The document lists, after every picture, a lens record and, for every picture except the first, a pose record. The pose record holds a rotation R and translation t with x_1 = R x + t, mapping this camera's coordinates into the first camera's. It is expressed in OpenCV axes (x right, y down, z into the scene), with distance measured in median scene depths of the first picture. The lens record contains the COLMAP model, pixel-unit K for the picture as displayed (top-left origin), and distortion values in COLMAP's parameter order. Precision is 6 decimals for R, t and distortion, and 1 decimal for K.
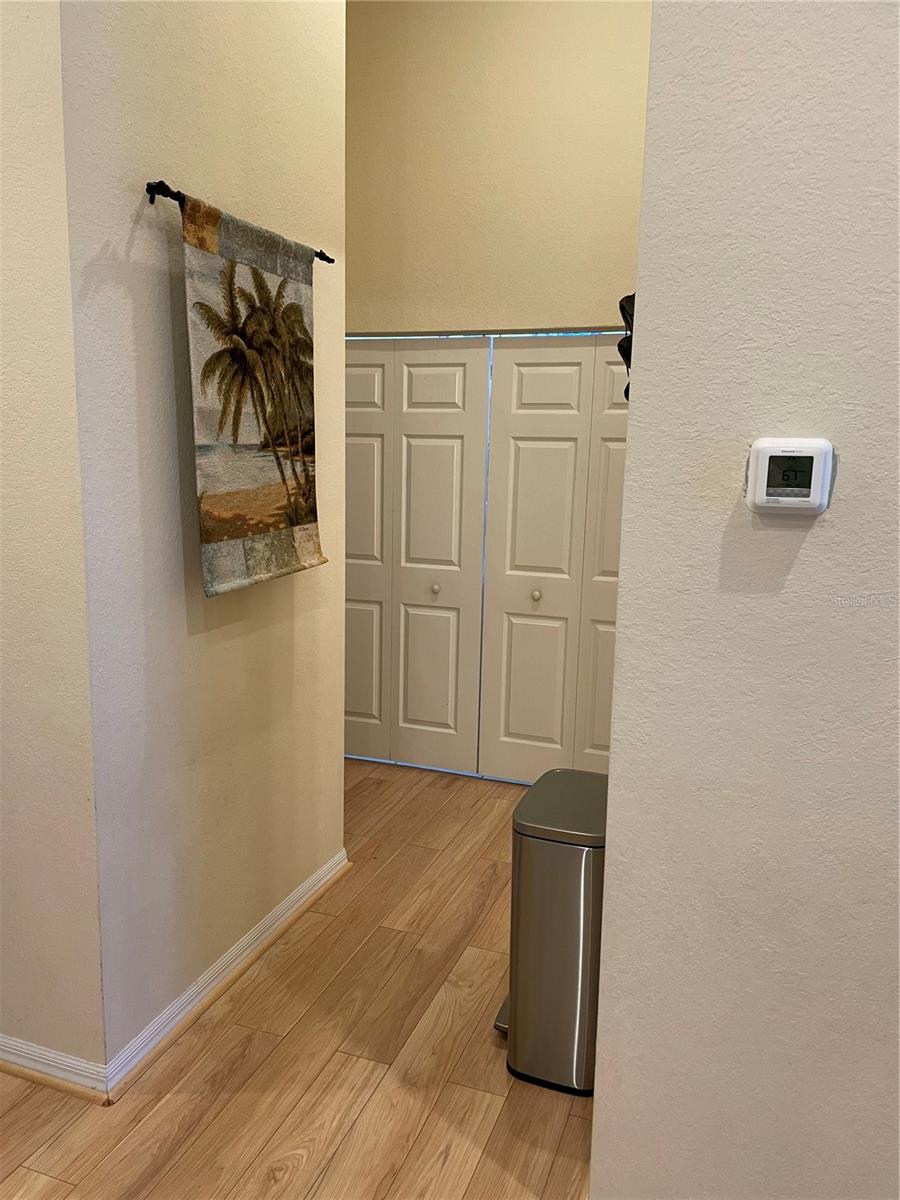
lens RADIAL K [[892.6, 0, 403.0], [0, 892.6, 603.1], [0, 0, 1]] dist [0.145888, -0.187346]
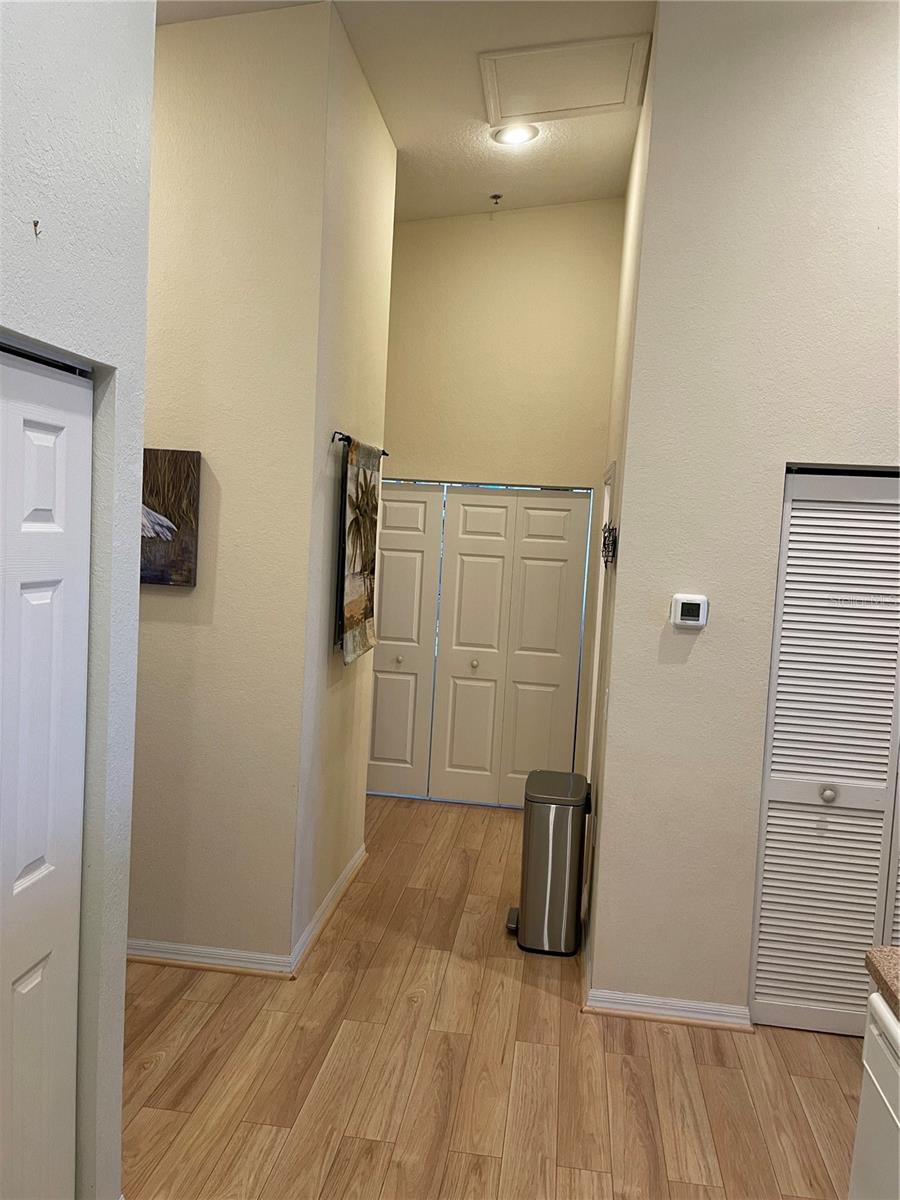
lens RADIAL K [[892.6, 0, 403.0], [0, 892.6, 603.1], [0, 0, 1]] dist [0.145888, -0.187346]
pose [[0.978493, 0.012506, 0.205898, -0.409161], [0.003266, 0.997096, -0.076084, 0.003754], [-0.206252, 0.075120, 0.975611, -0.578004]]
